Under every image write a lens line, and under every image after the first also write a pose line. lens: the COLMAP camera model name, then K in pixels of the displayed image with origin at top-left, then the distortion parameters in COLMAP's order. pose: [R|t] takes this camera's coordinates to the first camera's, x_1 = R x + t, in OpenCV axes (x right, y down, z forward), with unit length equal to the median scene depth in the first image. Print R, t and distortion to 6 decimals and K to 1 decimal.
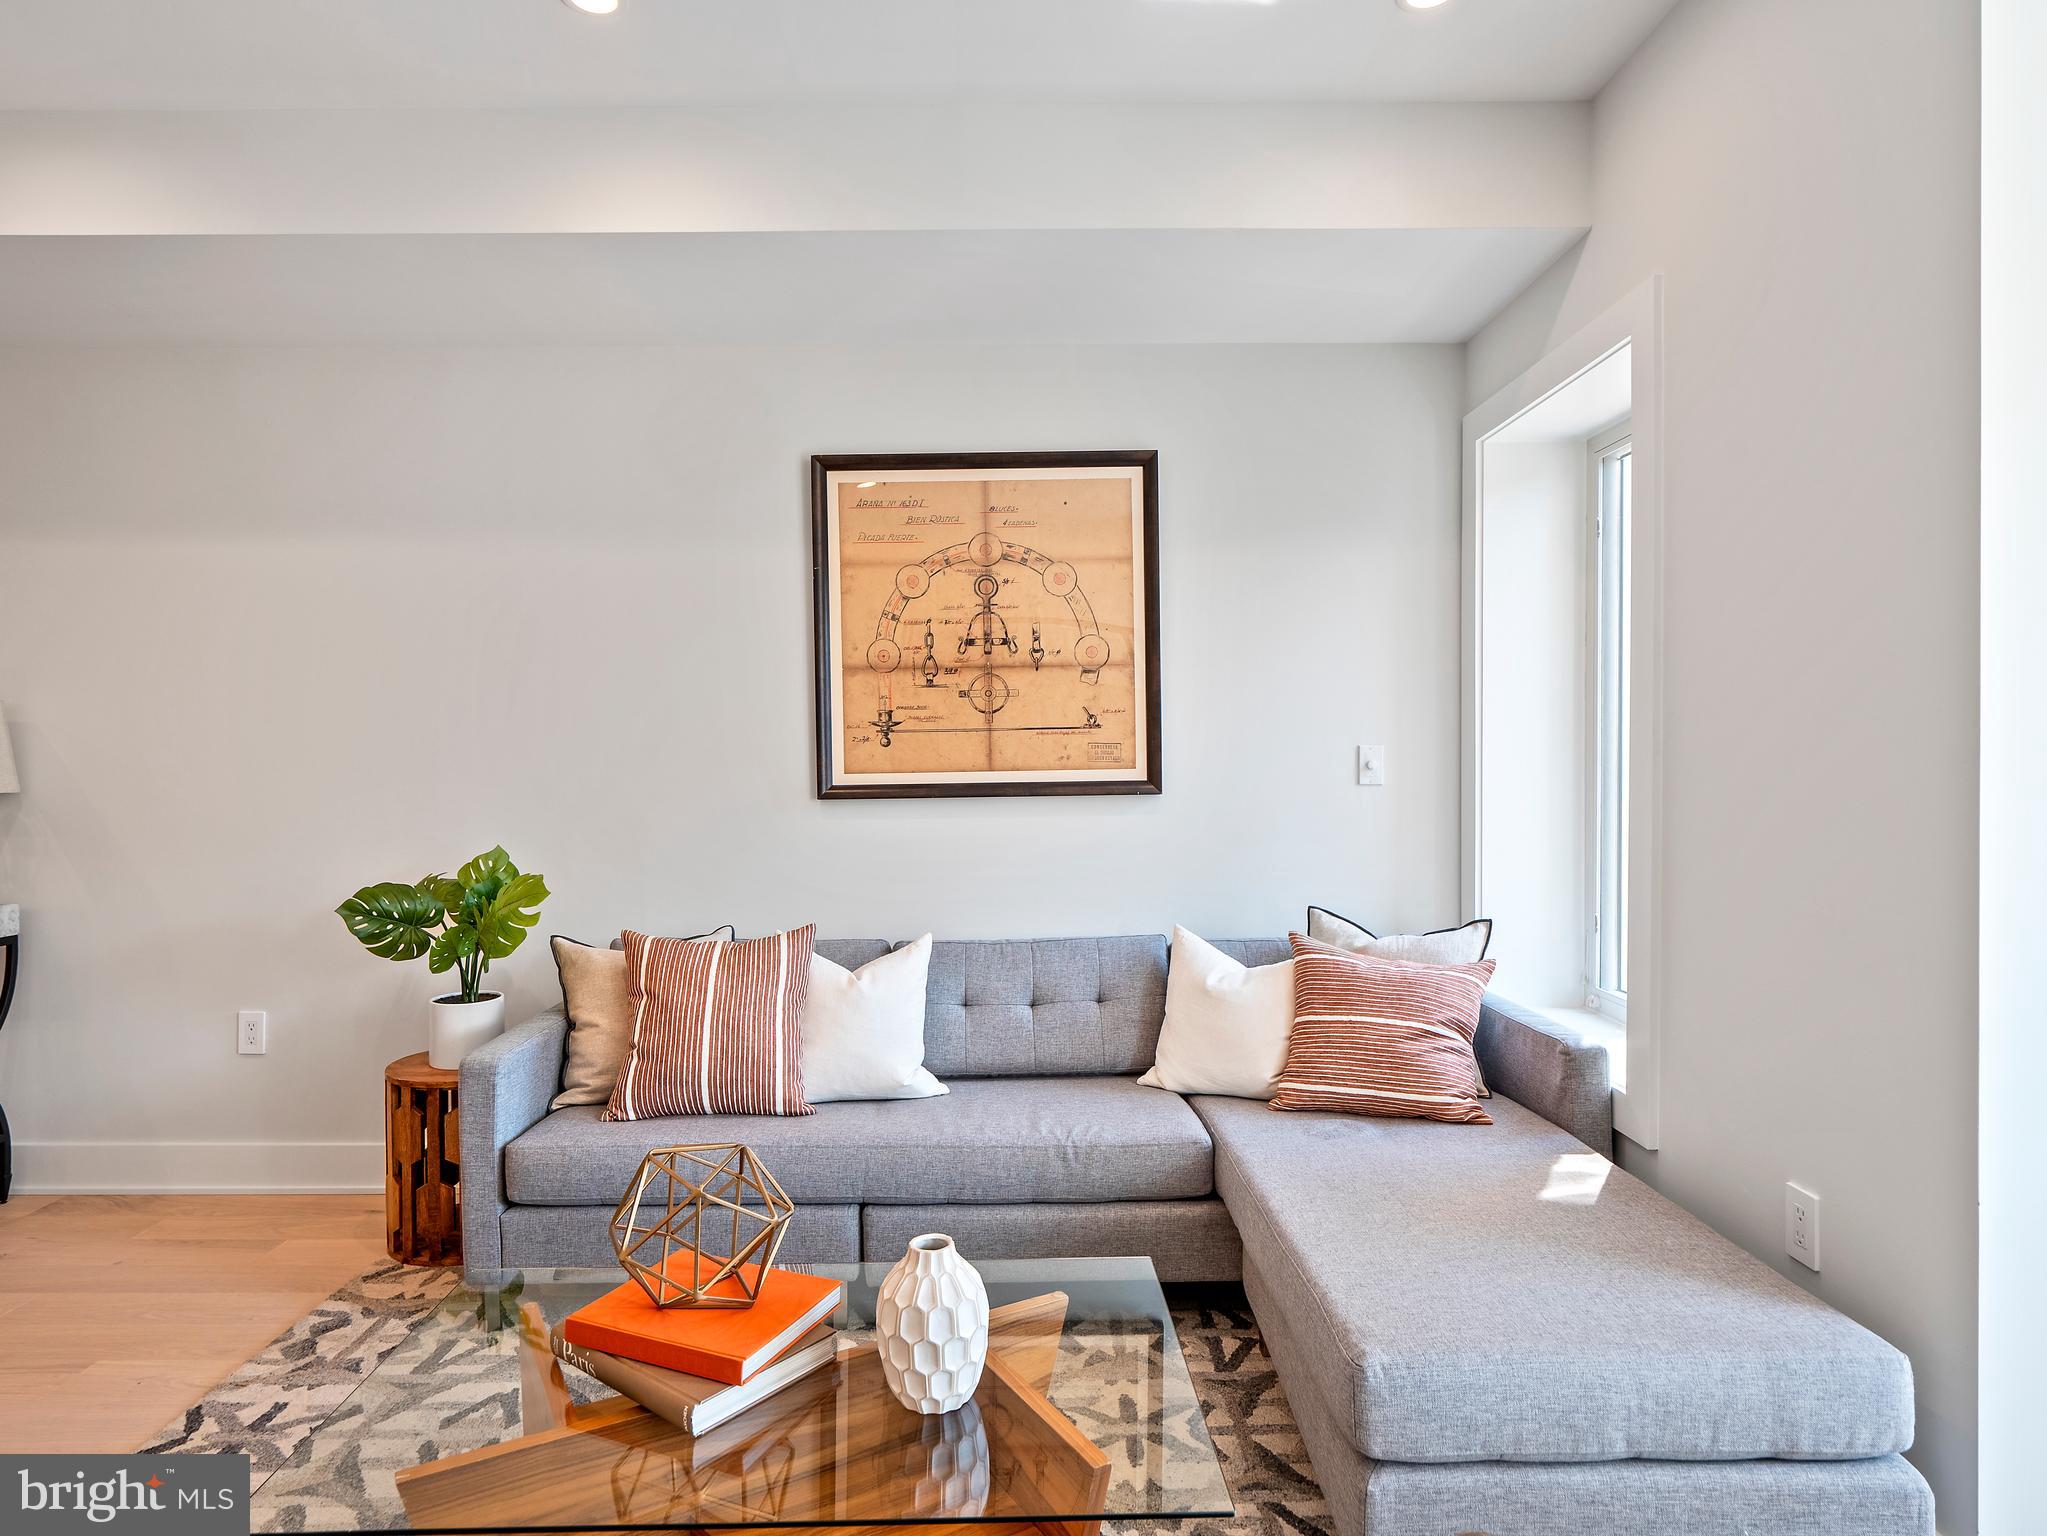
lens RADIAL K [[1172.6, 0, 1023.5], [0, 1172.6, 768.0], [0, 0, 1]] dist [-0.004814, 0.000355]
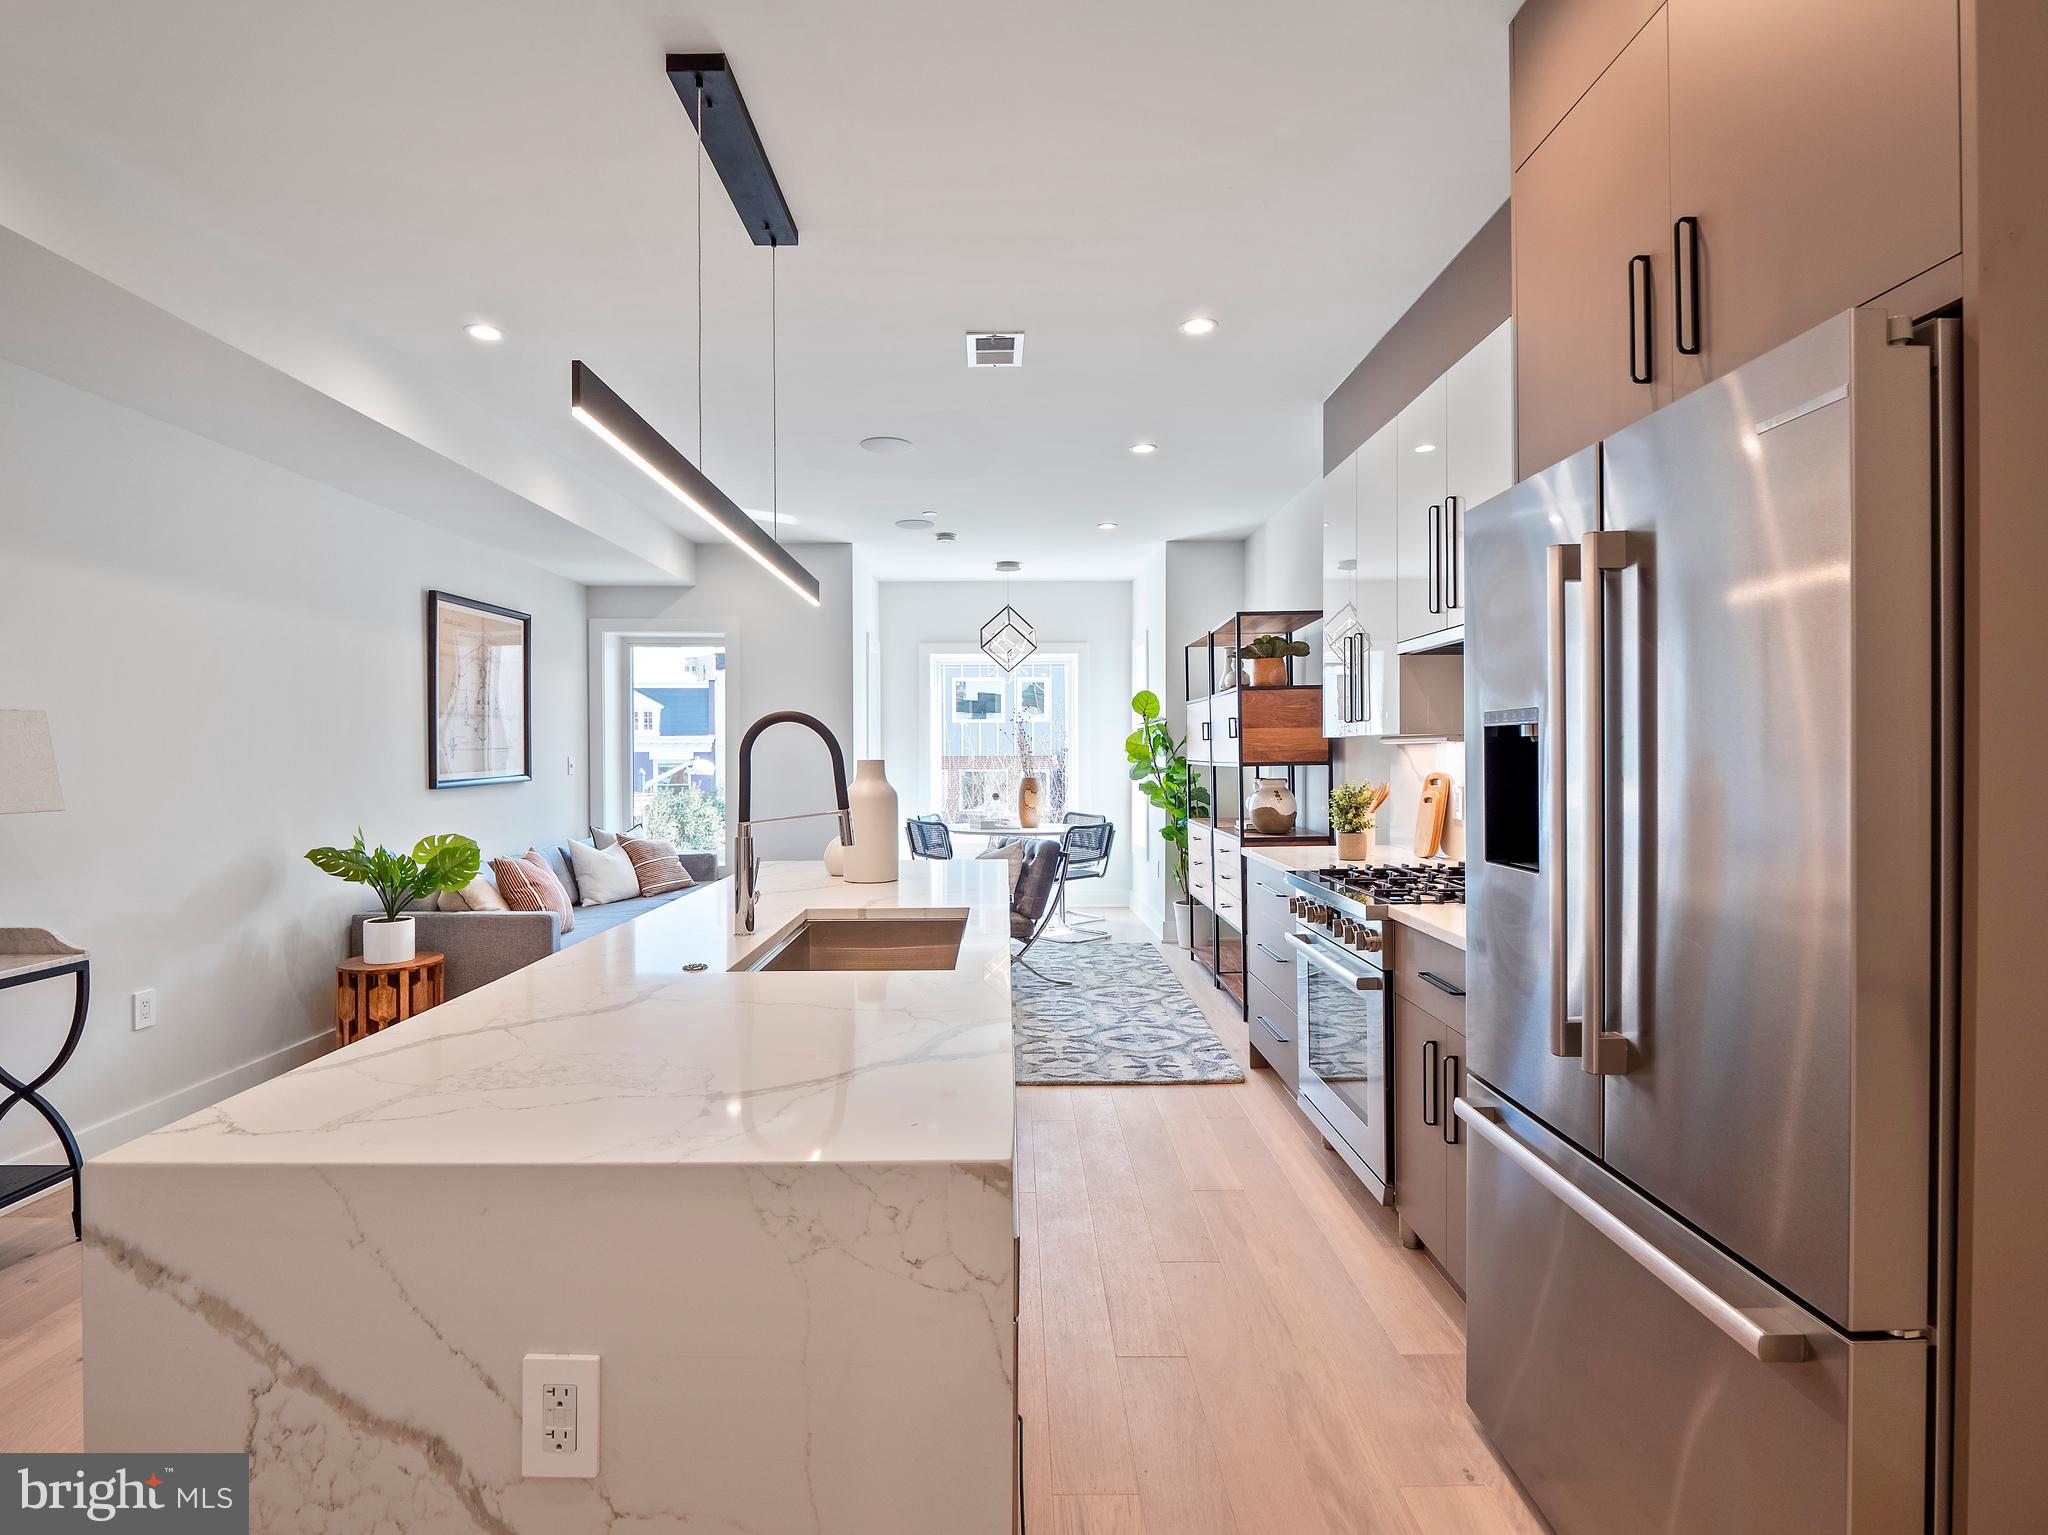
lens RADIAL K [[996.9, 0, 1015.8], [0, 996.9, 761.5], [0, 0, 1]] dist [0.004373, -0.016372]
pose [[0.002085, -0.007703, 0.999968, -1.637874], [0.013717, 0.999876, 0.007673, -0.013348], [-0.999904, 0.013701, 0.002190, 0.141977]]
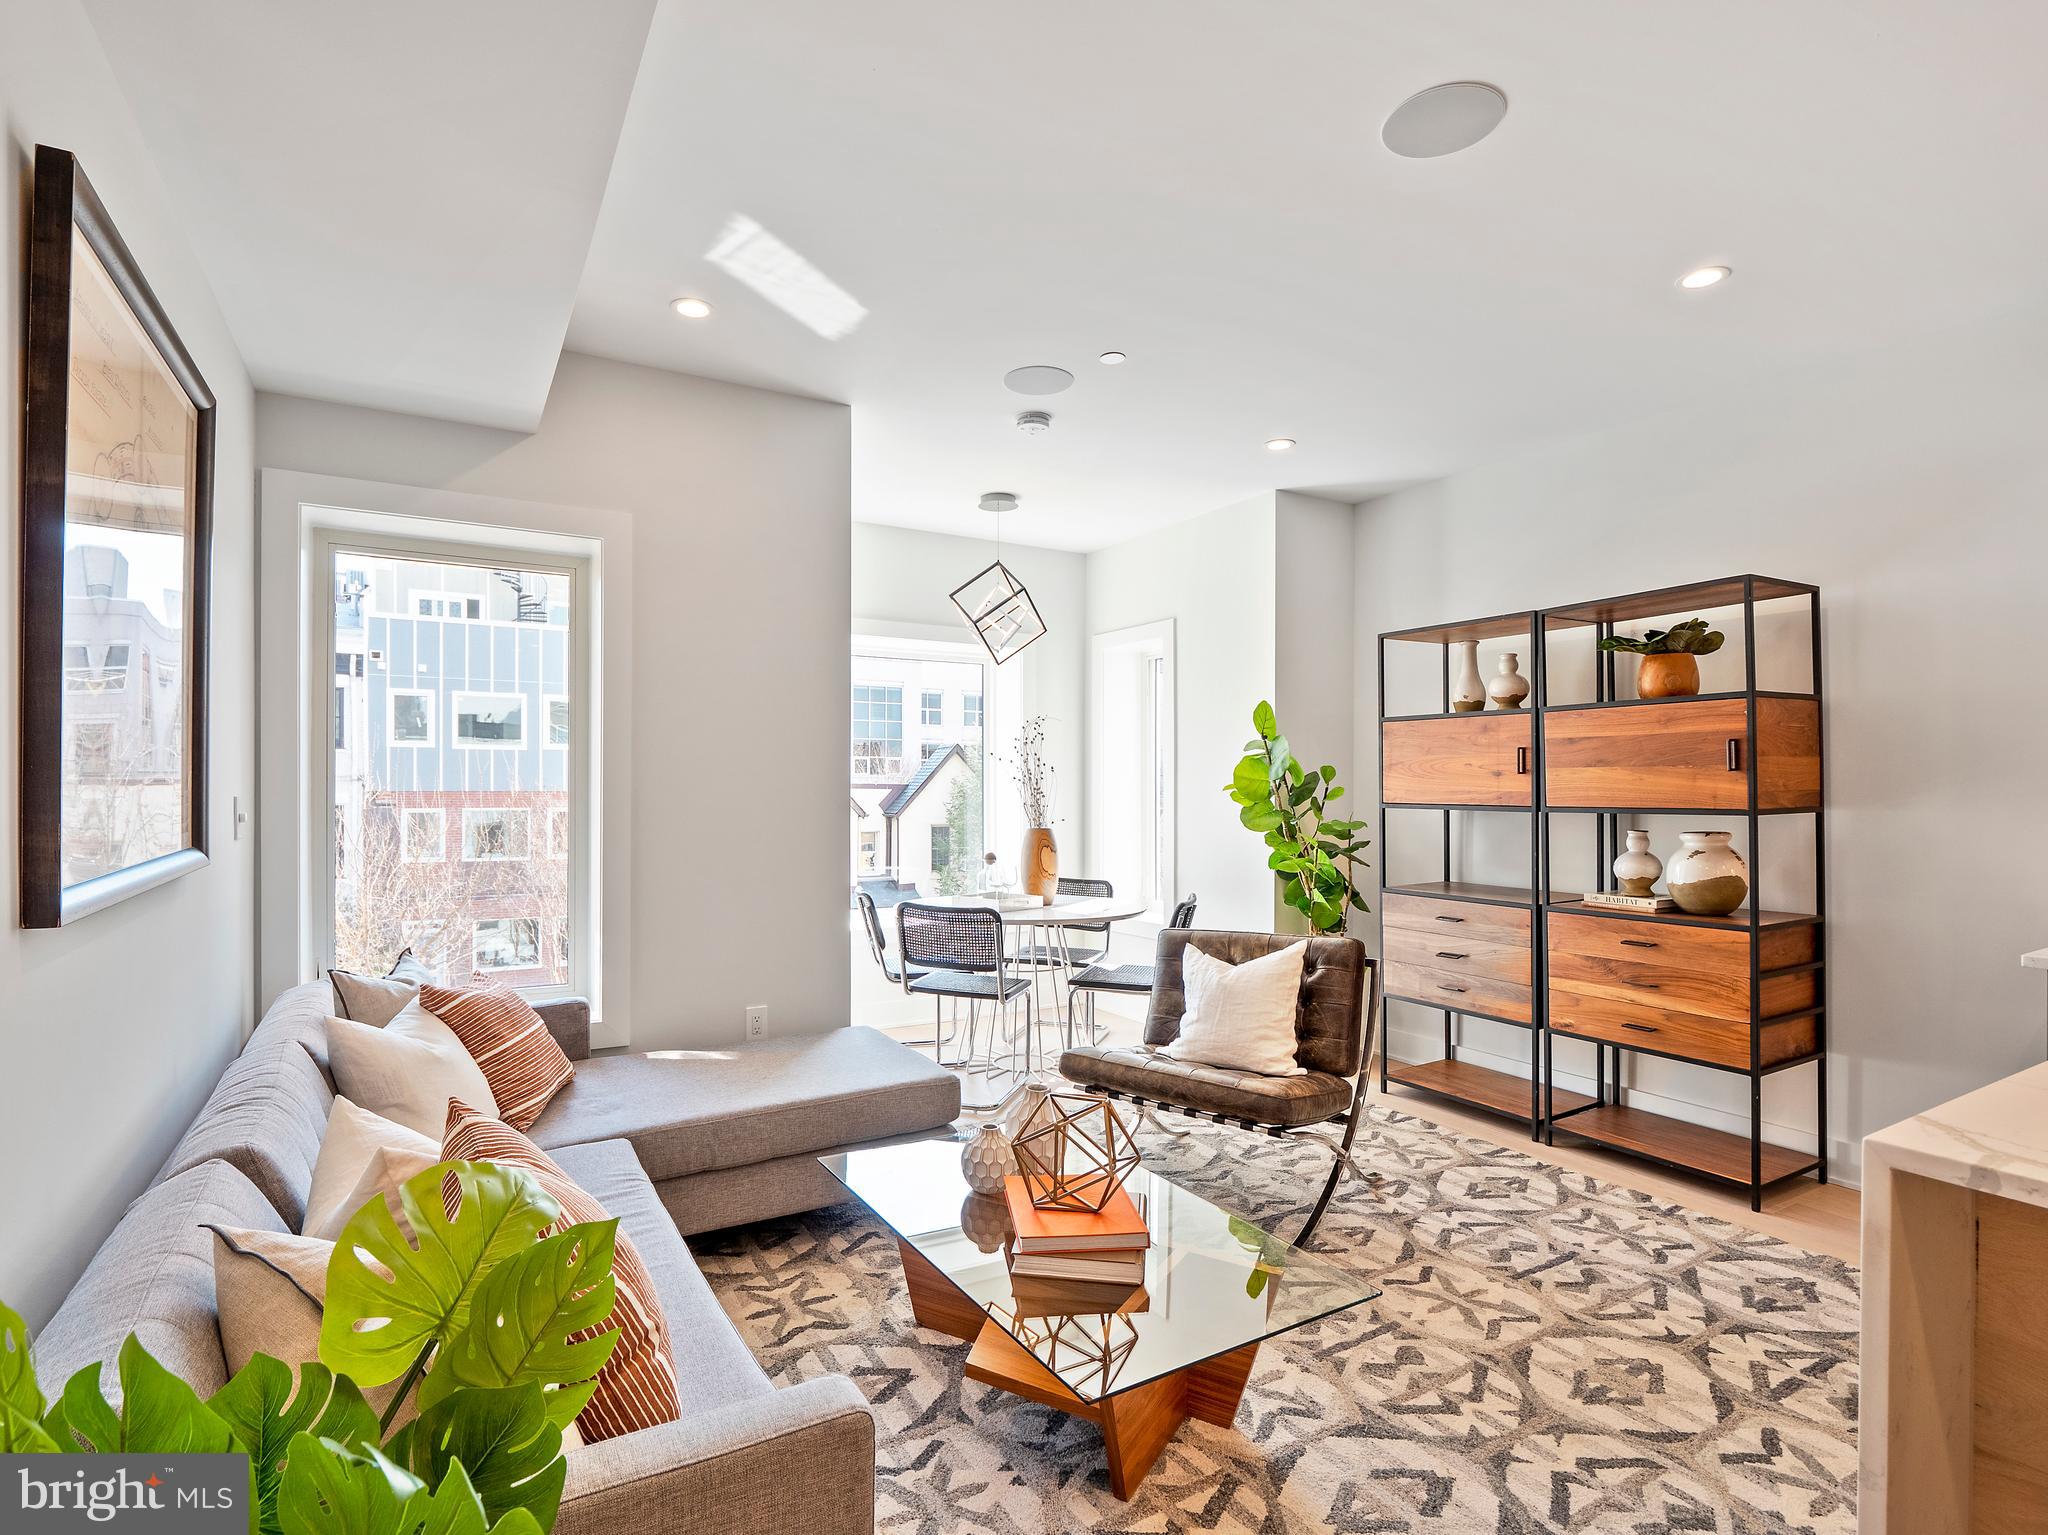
lens RADIAL K [[1013.6, 0, 1015.0], [0, 1013.6, 786.3], [0, 0, 1]] dist [-0.012550, -0.001064]
pose [[-0.491915, 0.001626, 0.870641, -0.680404], [0.007471, 0.999969, 0.002354, -0.024763], [-0.870611, 0.007663, -0.491912, 0.869676]]
